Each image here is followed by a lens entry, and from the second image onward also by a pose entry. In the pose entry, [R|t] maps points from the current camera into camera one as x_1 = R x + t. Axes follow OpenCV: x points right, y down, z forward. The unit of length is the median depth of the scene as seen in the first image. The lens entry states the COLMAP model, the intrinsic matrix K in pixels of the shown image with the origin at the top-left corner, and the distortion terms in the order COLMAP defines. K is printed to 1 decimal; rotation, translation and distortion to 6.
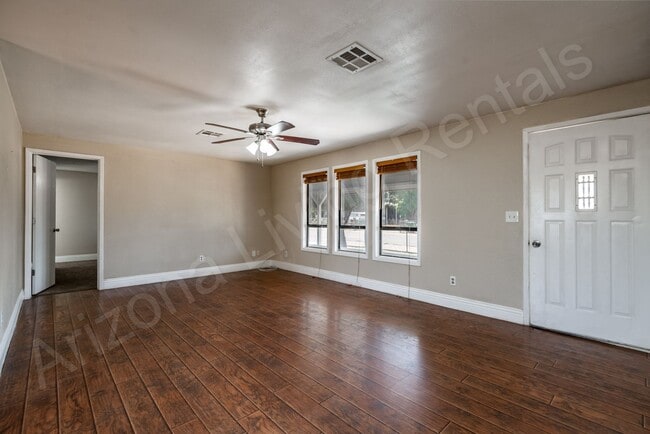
lens RADIAL K [[298.2, 0, 328.0], [0, 298.2, 214.5], [0, 0, 1]] dist [0.015268, -0.001869]
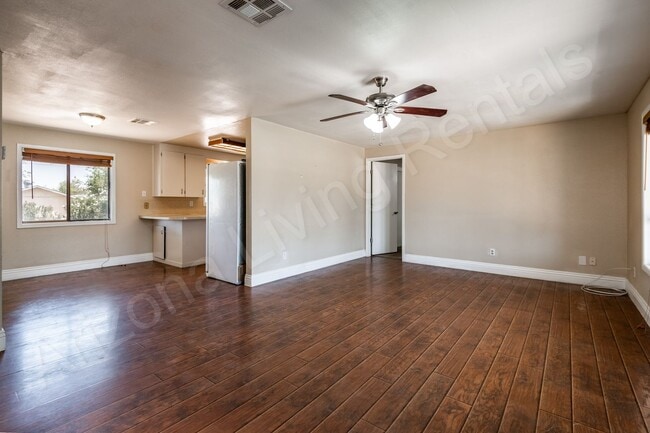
lens RADIAL K [[298.2, 0, 321.8], [0, 298.2, 203.6], [0, 0, 1]] dist [0.015268, -0.001869]
pose [[0.140290, -0.000334, -0.990110, 0.611194], [0.007998, 0.999968, 0.000796, 0.009263], [0.990078, -0.008030, 0.140288, 0.710708]]
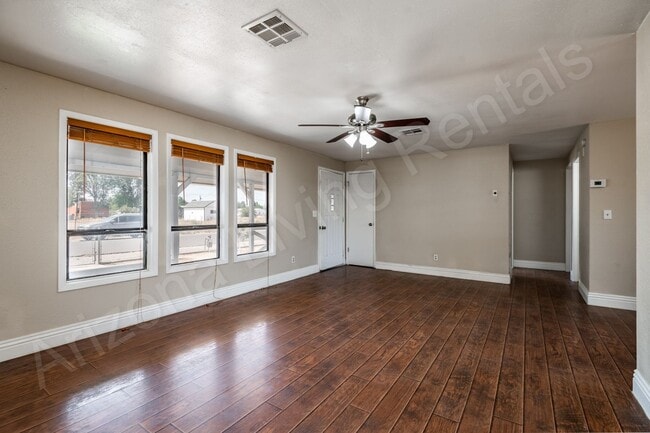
lens RADIAL K [[298.2, 0, 329.0], [0, 298.2, 215.8], [0, 0, 1]] dist [0.015268, -0.001869]
pose [[-0.235871, -0.008143, 0.971750, -1.086100], [-0.007843, 0.999948, 0.006476, 0.009064], [-0.971753, -0.006094, -0.235922, 1.314002]]
